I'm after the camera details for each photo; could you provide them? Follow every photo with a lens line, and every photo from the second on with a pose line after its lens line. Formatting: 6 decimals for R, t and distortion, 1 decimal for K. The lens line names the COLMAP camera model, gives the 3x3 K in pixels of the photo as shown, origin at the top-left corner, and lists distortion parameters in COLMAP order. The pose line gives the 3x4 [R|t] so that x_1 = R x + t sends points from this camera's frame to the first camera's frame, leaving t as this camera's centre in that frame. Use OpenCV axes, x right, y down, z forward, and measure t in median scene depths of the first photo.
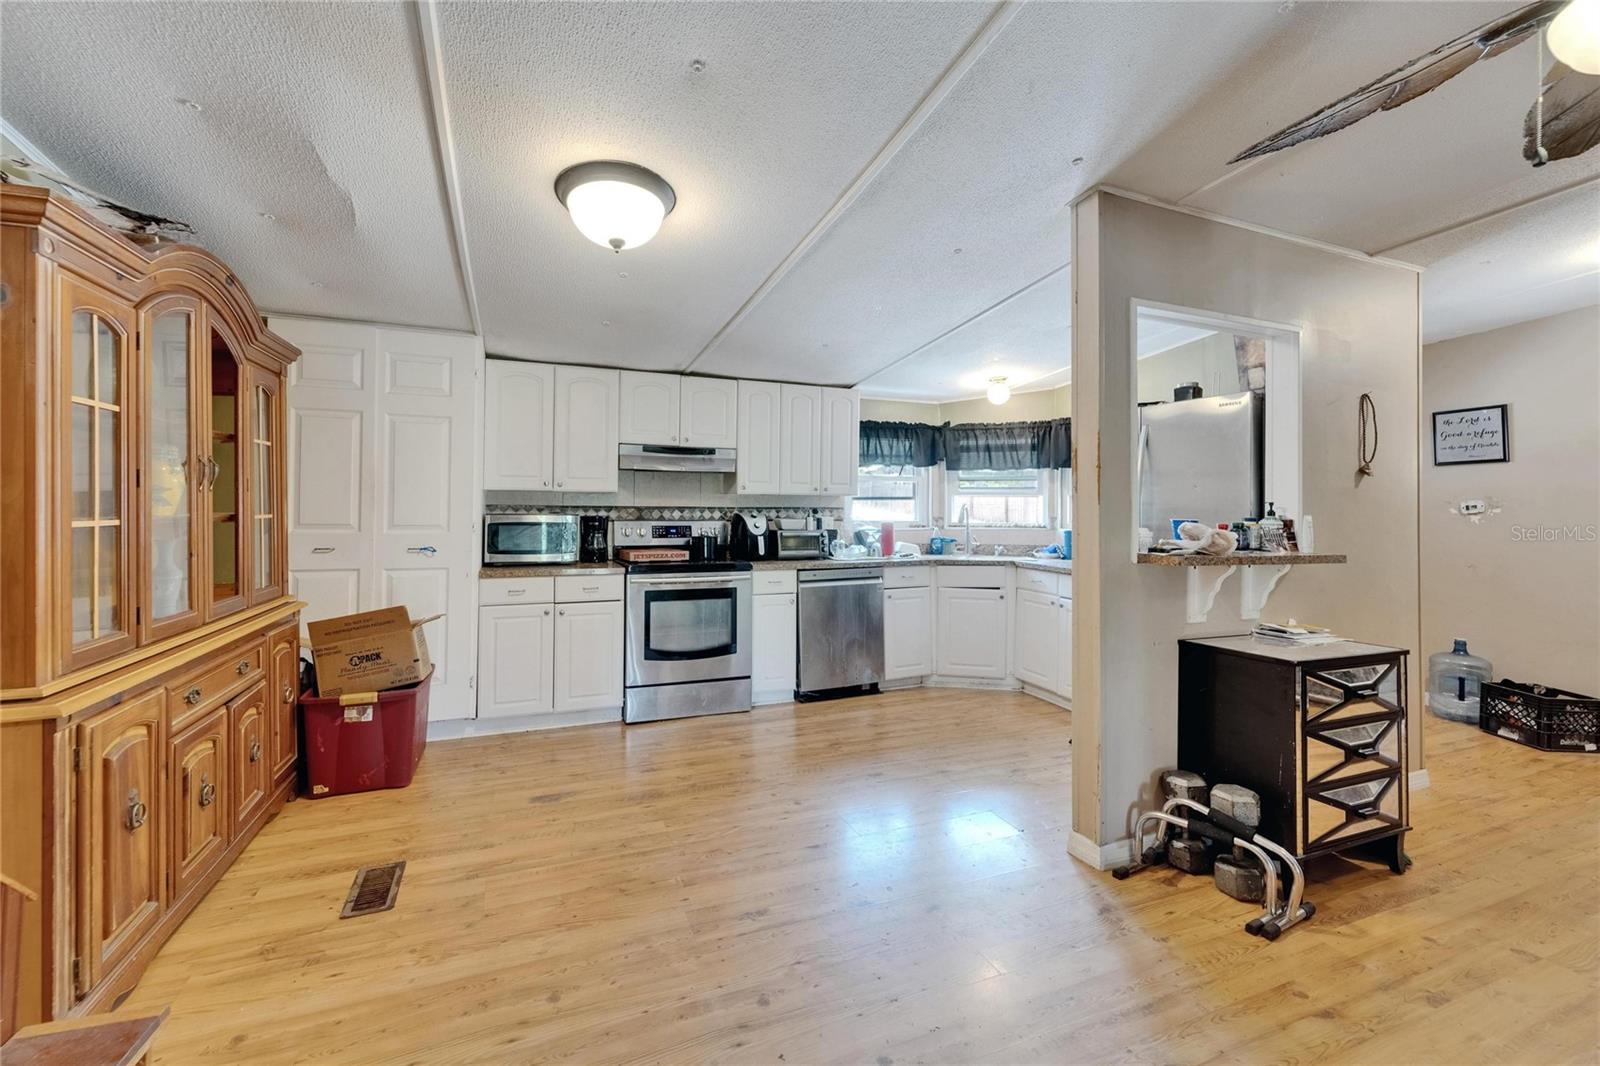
lens RADIAL K [[647.1, 0, 770.6], [0, 647.1, 501.3], [0, 0, 1]] dist [0.004085, -0.001401]
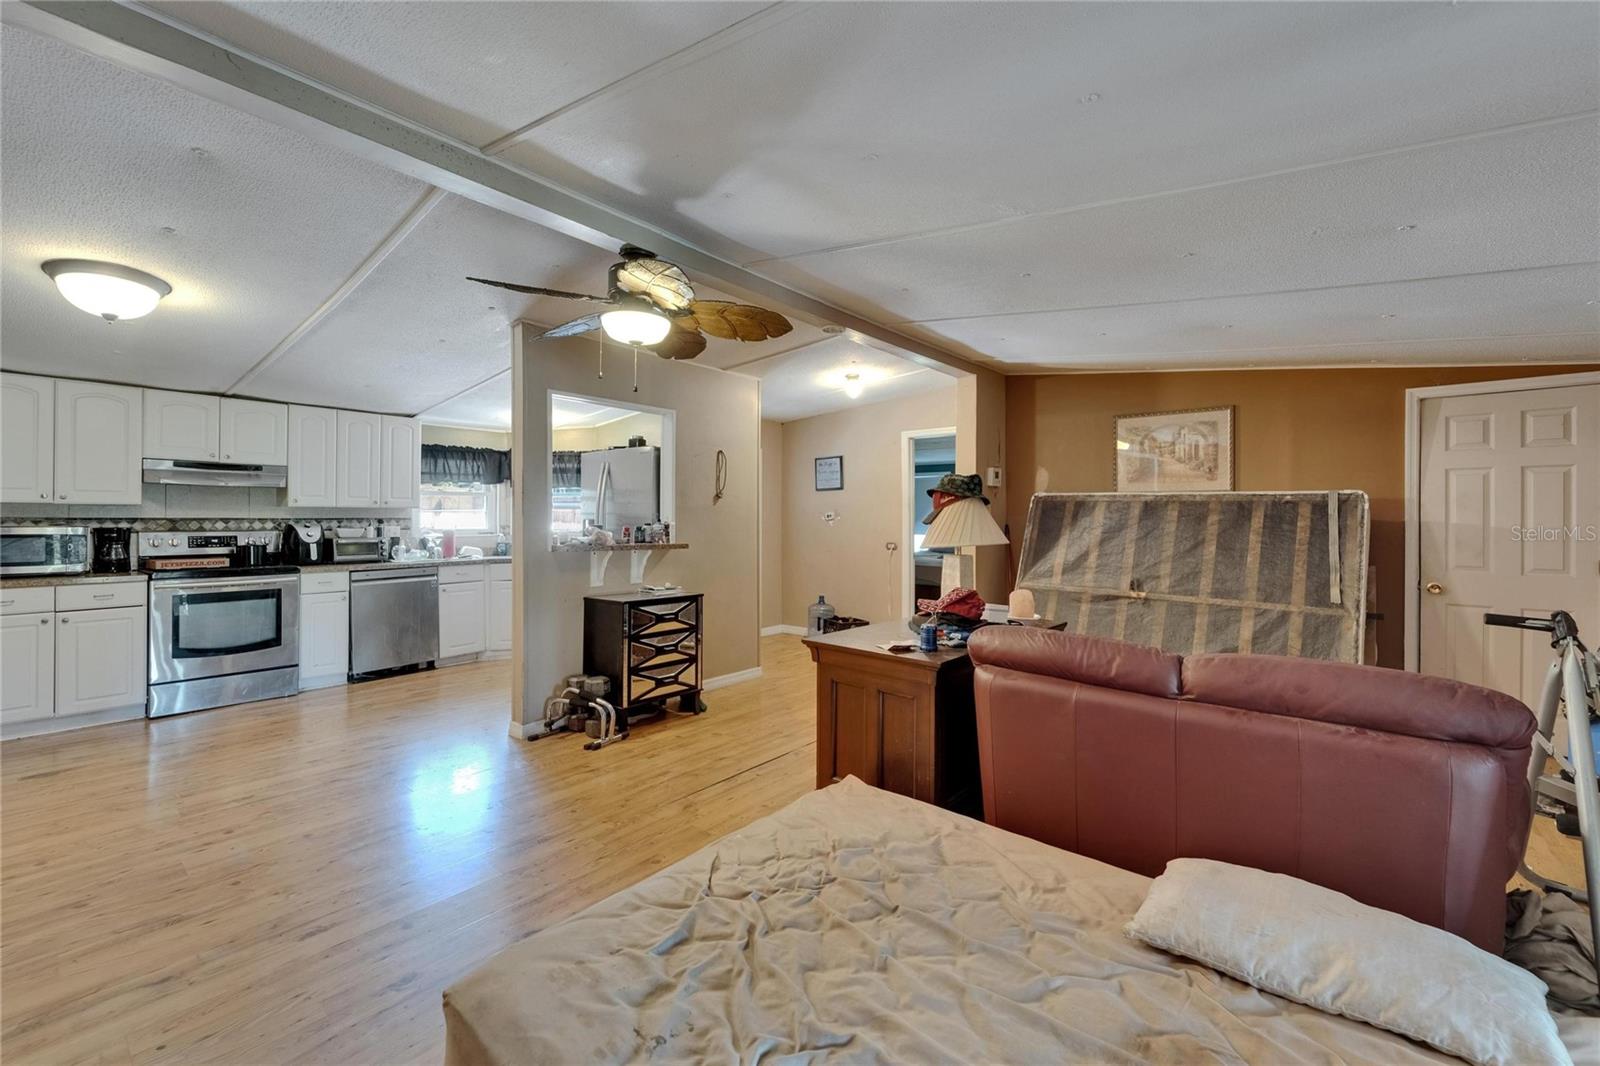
lens RADIAL K [[647.1, 0, 776.5], [0, 647.1, 515.9], [0, 0, 1]] dist [0.004085, -0.001401]
pose [[0.878767, -0.003655, 0.477236, 0.170075], [-0.000011, 0.999971, 0.007680, -0.003956], [-0.477250, -0.006754, 0.878742, -0.423798]]
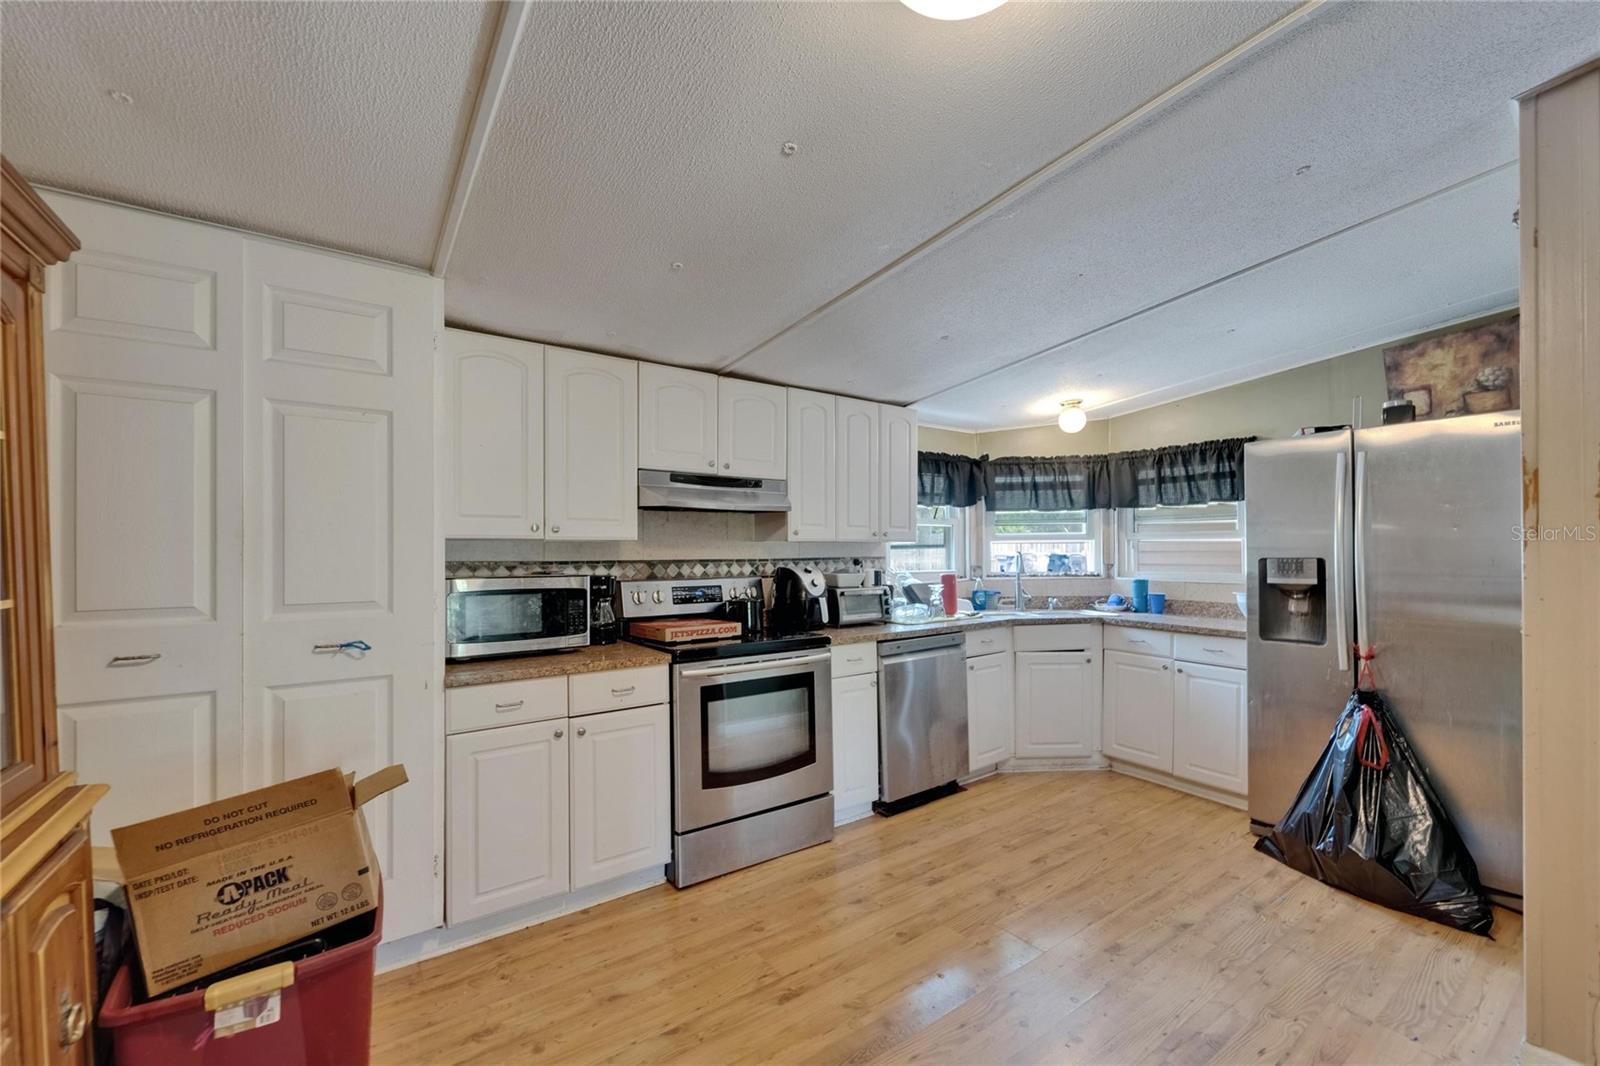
lens RADIAL K [[647.1, 0, 788.7], [0, 647.1, 550.1], [0, 0, 1]] dist [0.004085, -0.001401]
pose [[0.971691, -0.011936, 0.235954, -0.247842], [0.010631, 0.999920, 0.006799, -0.006944], [-0.236016, -0.004098, 0.971740, 0.308335]]
